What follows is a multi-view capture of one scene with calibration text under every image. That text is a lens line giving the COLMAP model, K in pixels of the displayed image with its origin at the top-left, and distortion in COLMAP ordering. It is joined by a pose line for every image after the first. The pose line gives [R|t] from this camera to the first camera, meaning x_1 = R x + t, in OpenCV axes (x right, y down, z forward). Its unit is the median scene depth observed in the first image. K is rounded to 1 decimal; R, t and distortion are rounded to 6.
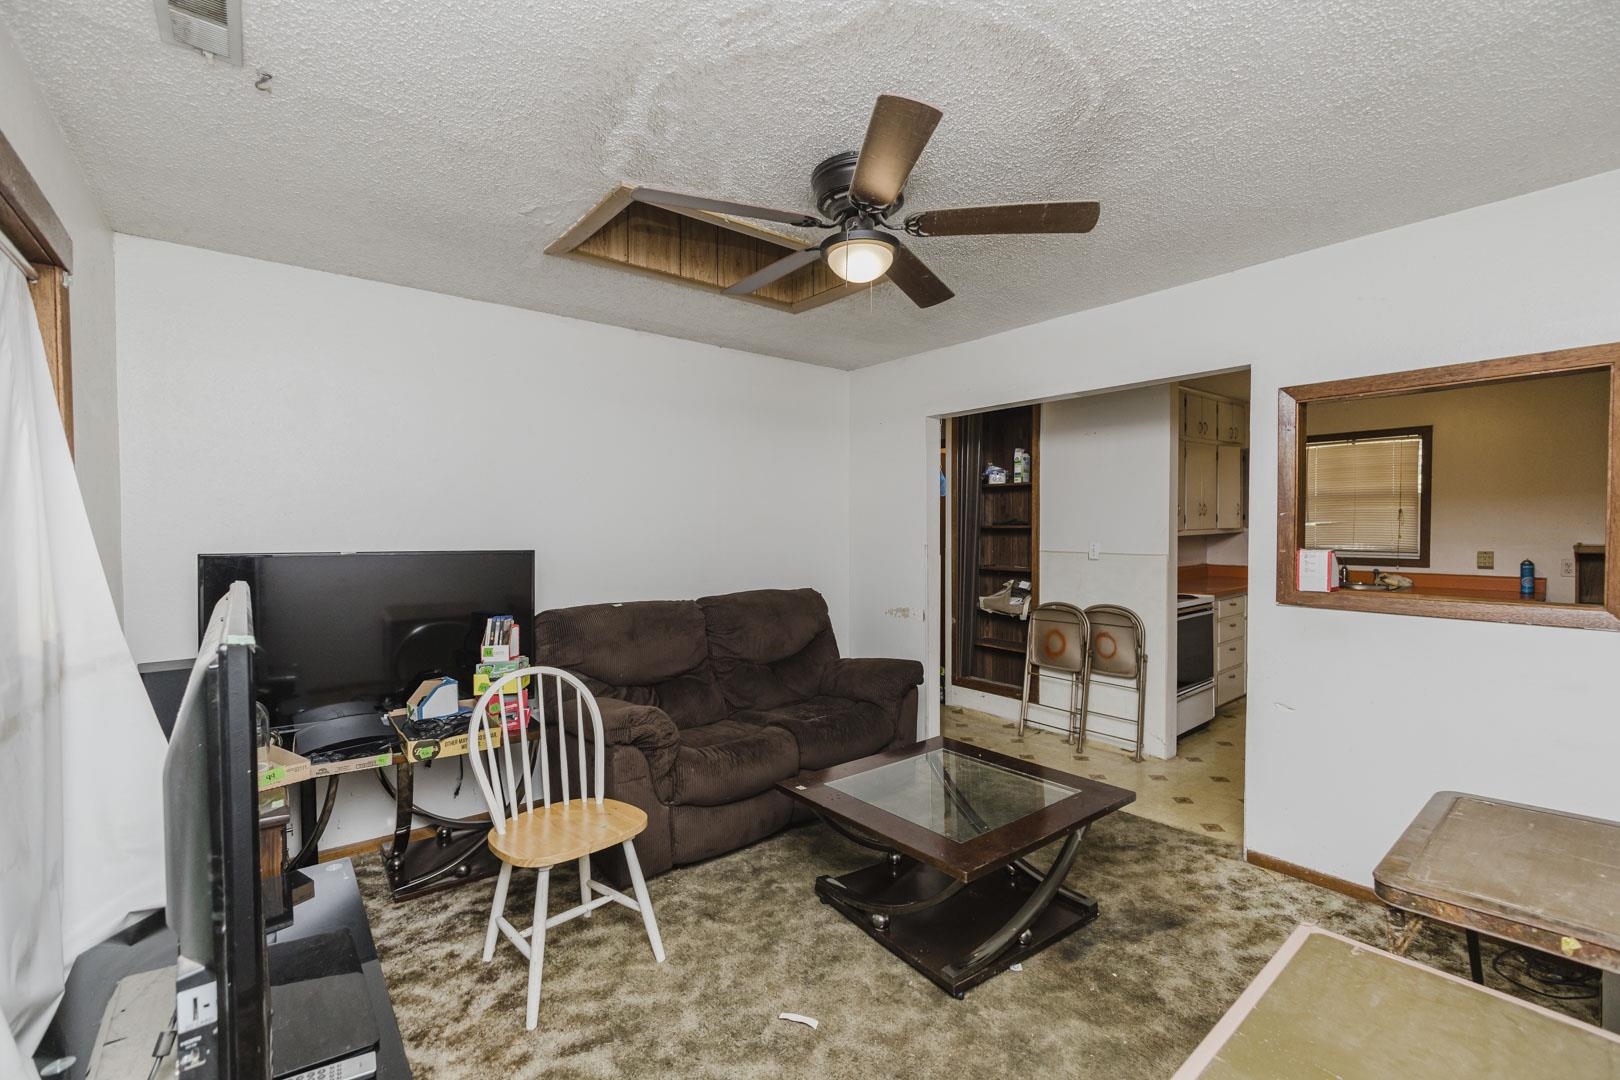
lens RADIAL K [[678.8, 0, 810.0], [0, 678.8, 540.0], [0, 0, 1]] dist [-0.016504, 0.000075]
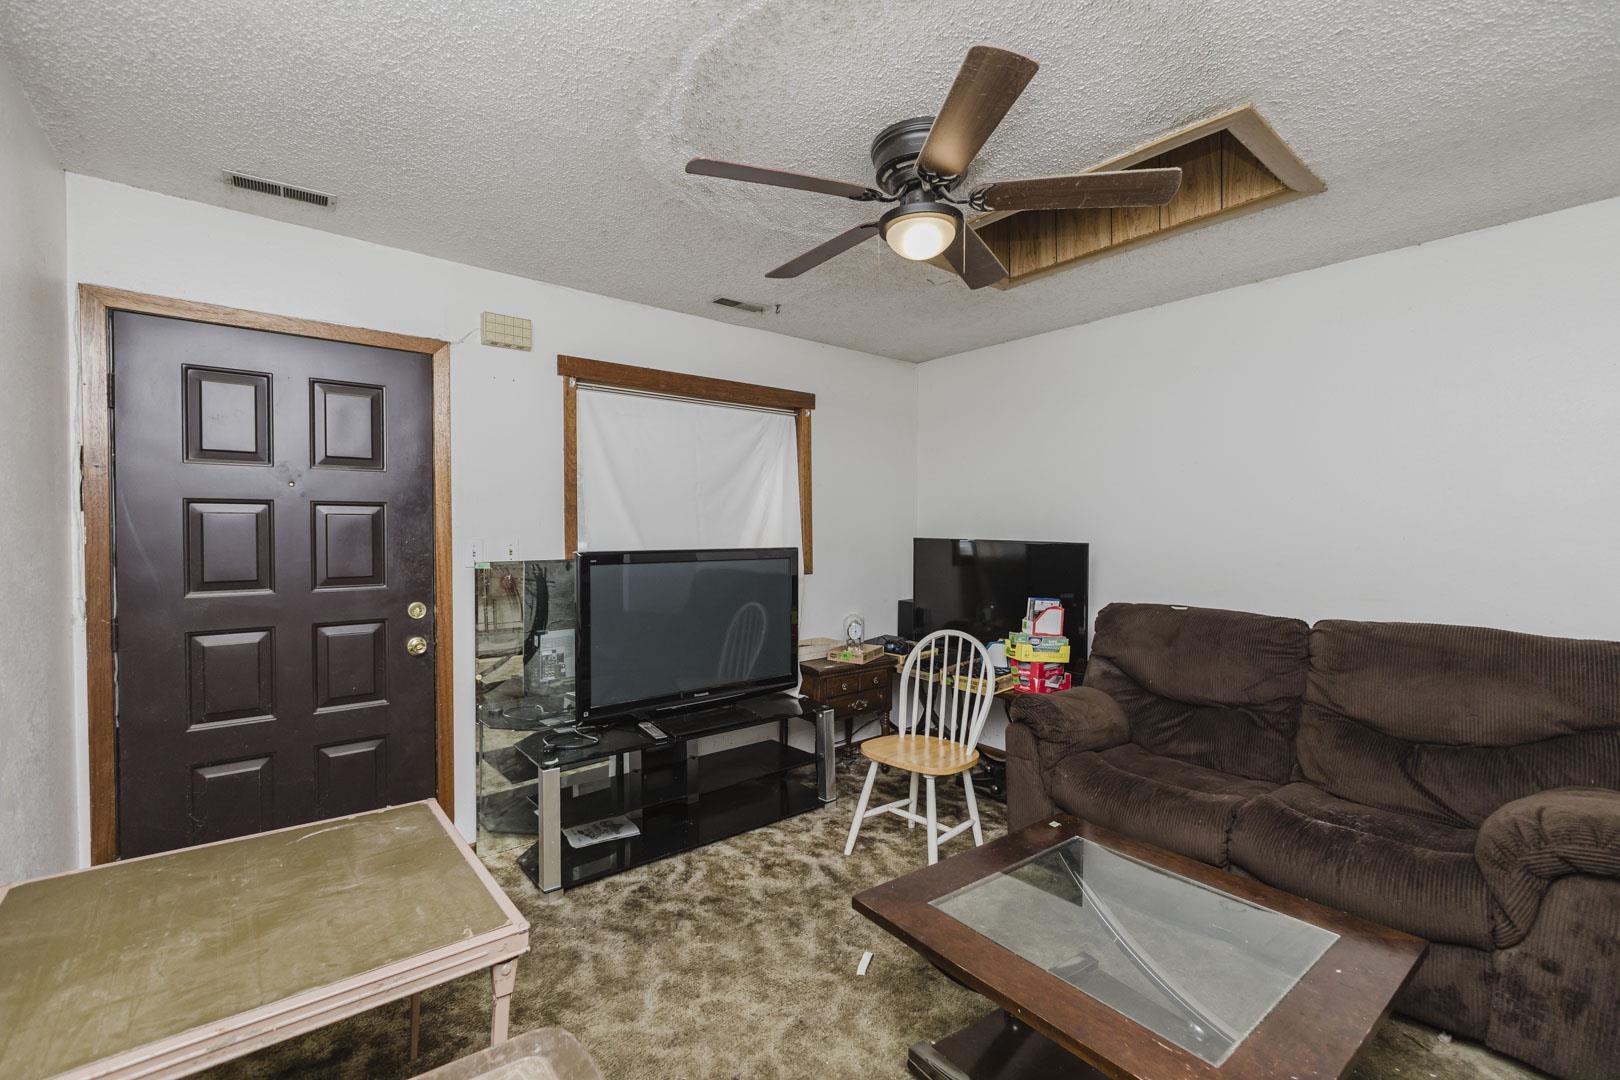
lens RADIAL K [[694.0, 0, 810.0], [0, 694.0, 540.0], [0, 0, 1]] dist [-0.002206, -0.000248]
pose [[0.007655, 0.016610, -0.999833, 0.890991], [-0.026342, 0.999518, 0.016403, 0.003689], [0.999624, 0.026212, 0.008089, 0.707773]]
